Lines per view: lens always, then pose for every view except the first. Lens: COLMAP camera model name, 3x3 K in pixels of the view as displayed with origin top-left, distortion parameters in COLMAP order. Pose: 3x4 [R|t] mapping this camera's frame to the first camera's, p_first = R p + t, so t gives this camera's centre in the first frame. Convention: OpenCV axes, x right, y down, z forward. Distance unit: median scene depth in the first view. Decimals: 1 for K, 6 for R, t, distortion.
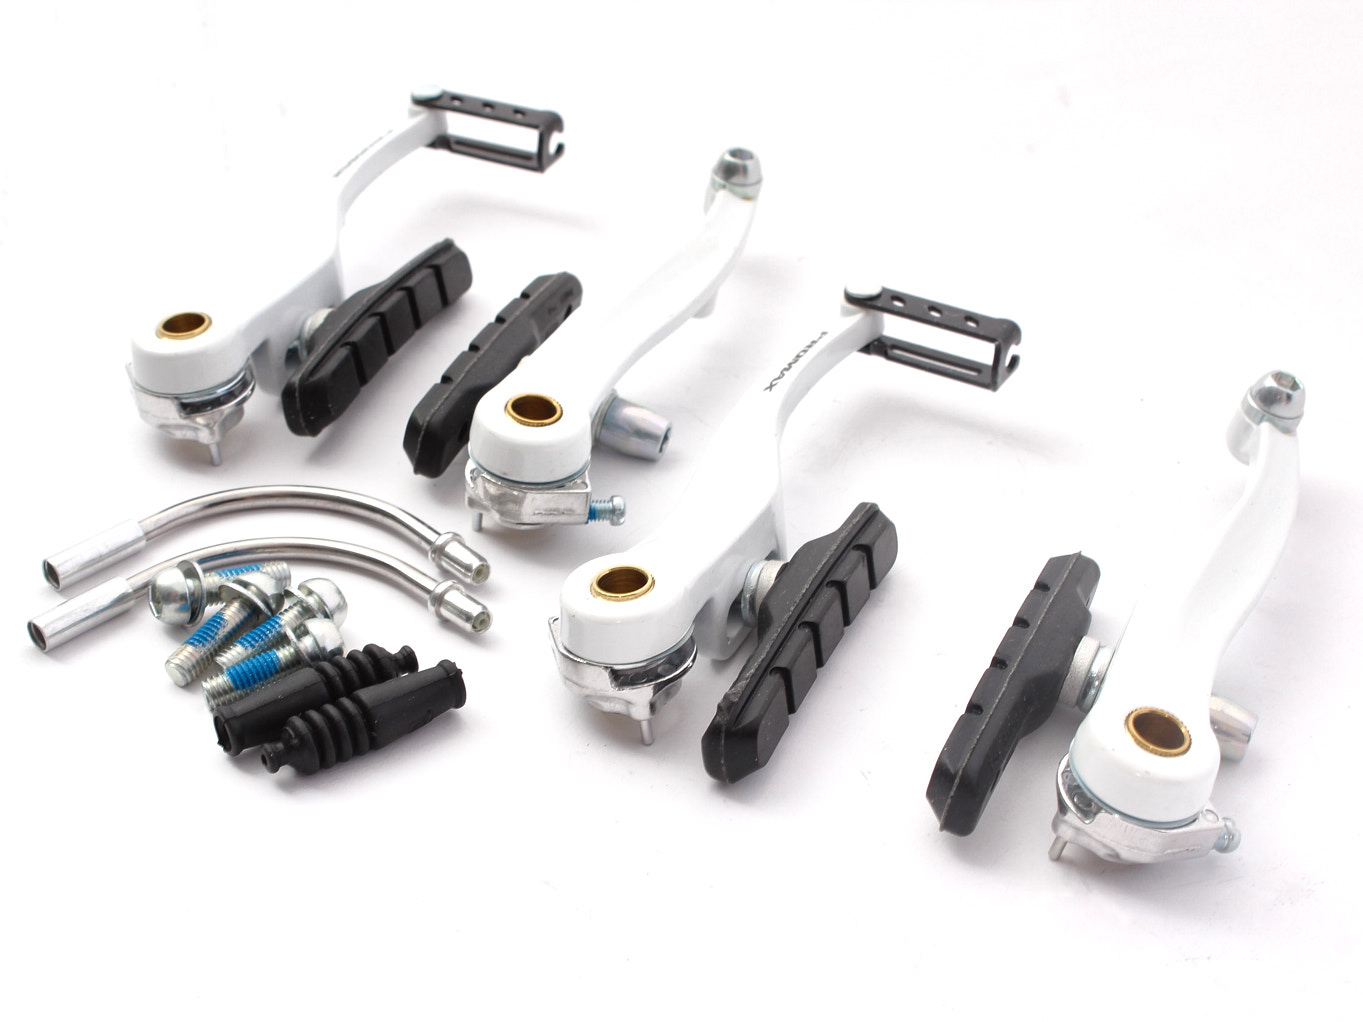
lens RADIAL K [[1688.7, 0, 681.5], [0, 1688.7, 511.0], [0, 0, 1]] dist [-0.008217, 0.028301]
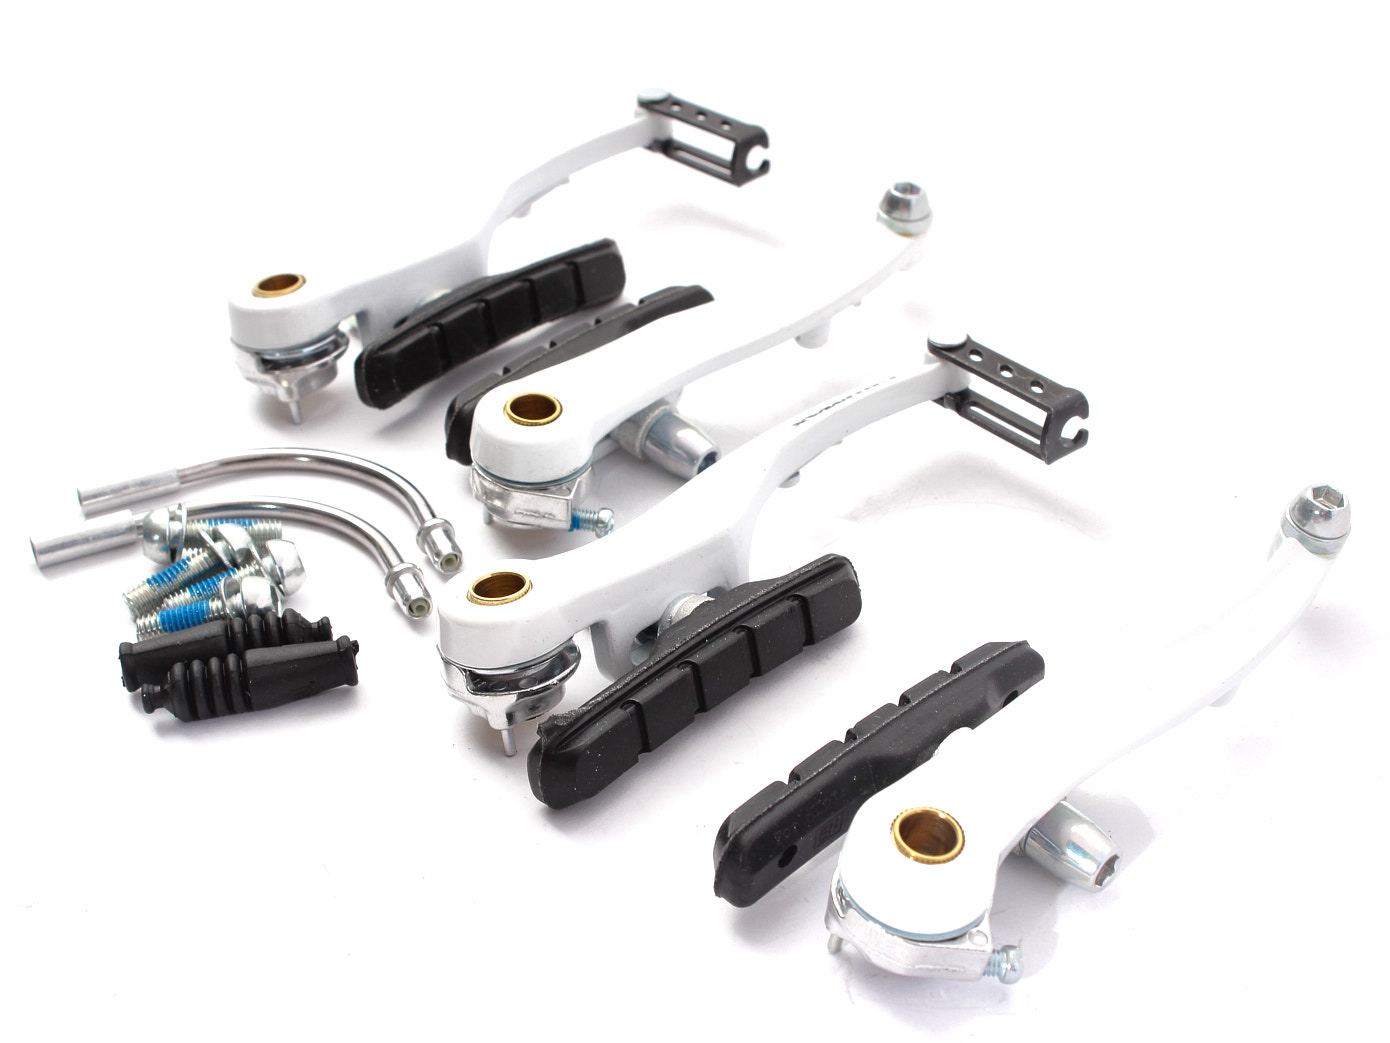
lens RADIAL K [[1722.1, 0, 695.0], [0, 1722.1, 521.5], [0, 0, 1]] dist [-0.008217, 0.028301]
pose [[0.962506, 0.156431, -0.221612, 0.237537], [-0.159260, 0.987223, 0.005162, -0.015186], [0.219588, 0.030326, 0.975121, 0.039432]]
